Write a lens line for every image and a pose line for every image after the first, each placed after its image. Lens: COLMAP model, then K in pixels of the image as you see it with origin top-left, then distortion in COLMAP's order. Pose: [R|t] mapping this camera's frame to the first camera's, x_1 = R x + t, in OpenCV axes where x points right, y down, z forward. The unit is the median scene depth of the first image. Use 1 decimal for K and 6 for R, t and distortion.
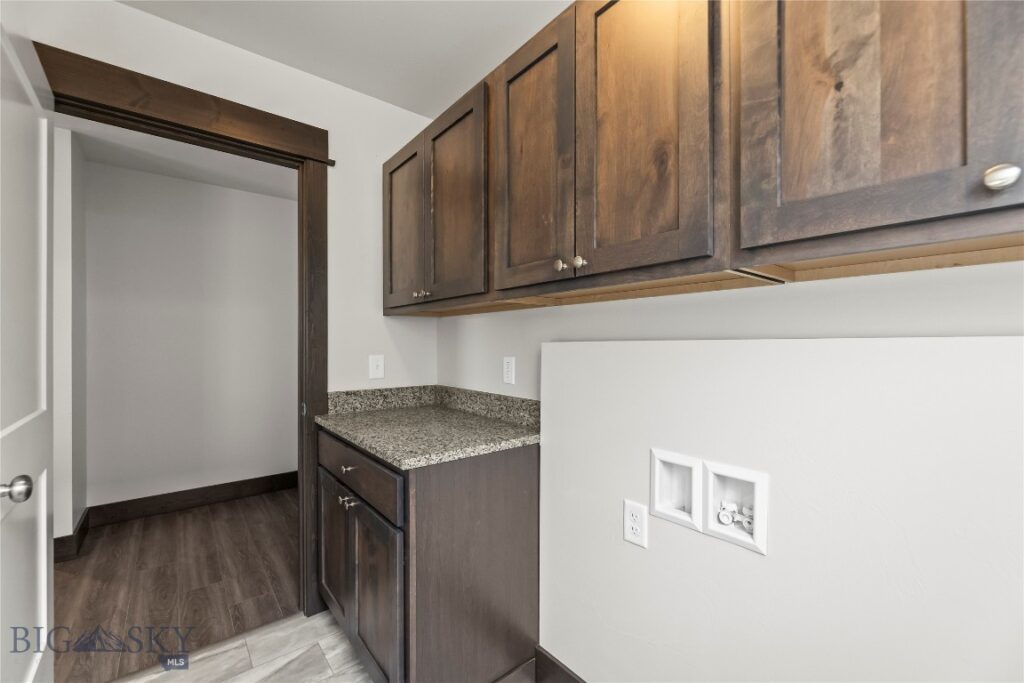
lens RADIAL K [[415.2, 0, 512.4], [0, 415.2, 346.7], [0, 0, 1]] dist [-0.002516, -0.000322]
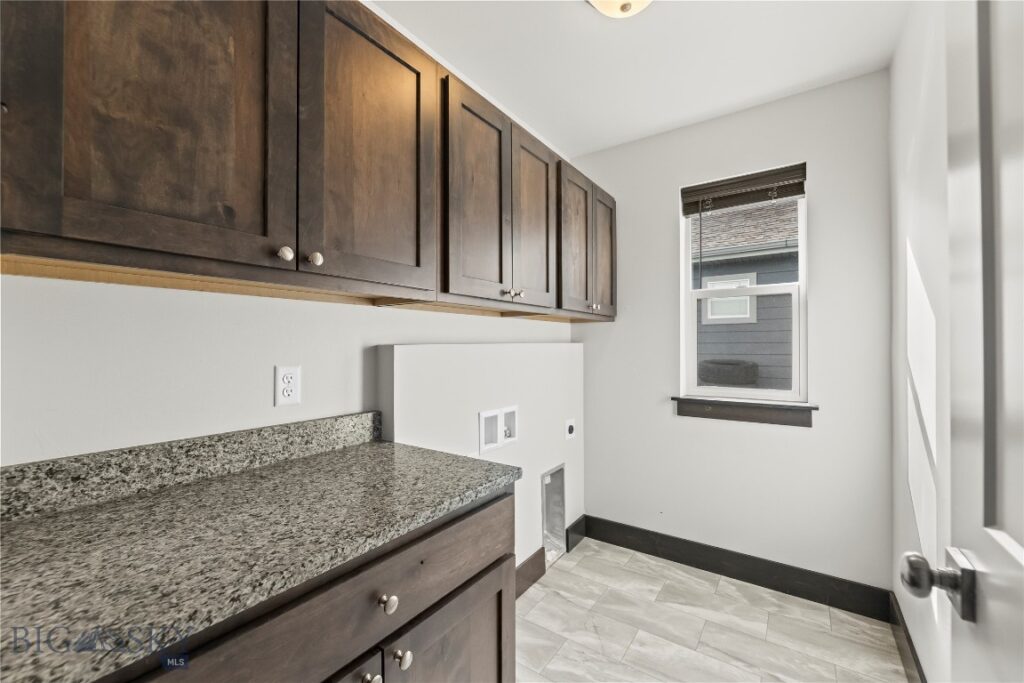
lens RADIAL K [[415.2, 0, 512.4], [0, 415.2, 346.7], [0, 0, 1]] dist [-0.002516, -0.000322]
pose [[-0.254611, 0.004973, 0.967031, -0.749105], [0.024666, 0.999695, 0.001353, 0.000121], [-0.966729, 0.024197, -0.254656, 0.794775]]
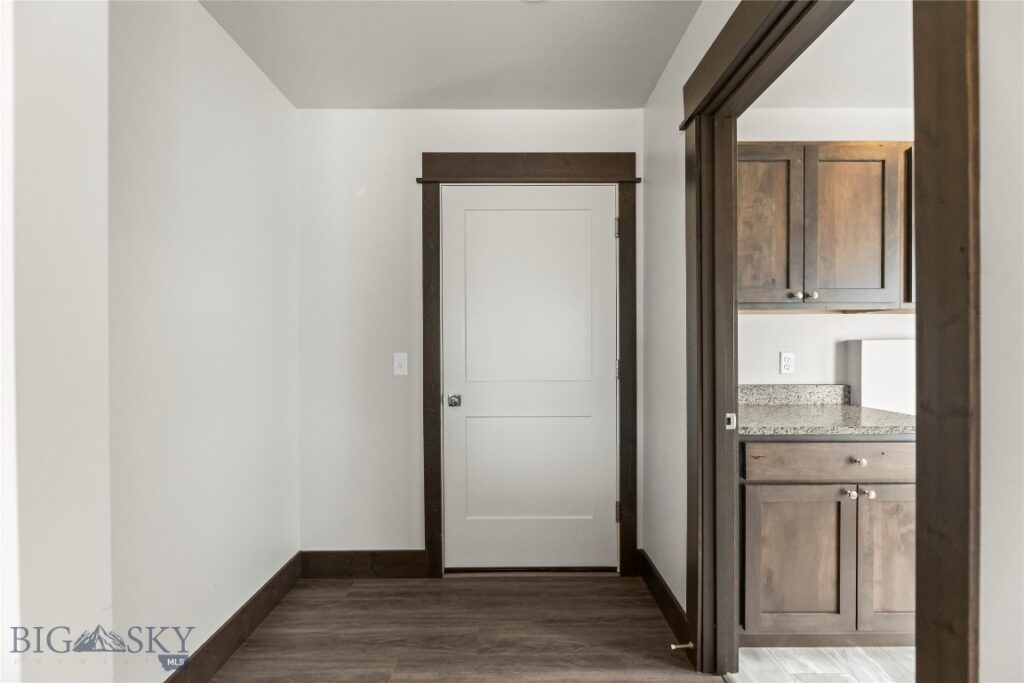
lens RADIAL K [[415.2, 0, 512.4], [0, 415.2, 346.7], [0, 0, 1]] dist [-0.002516, -0.000322]
pose [[0.647597, 0.005648, 0.761962, -1.426449], [0.010410, 0.999814, -0.016259, 0.018597], [-0.761912, 0.018461, 0.647418, 0.805283]]
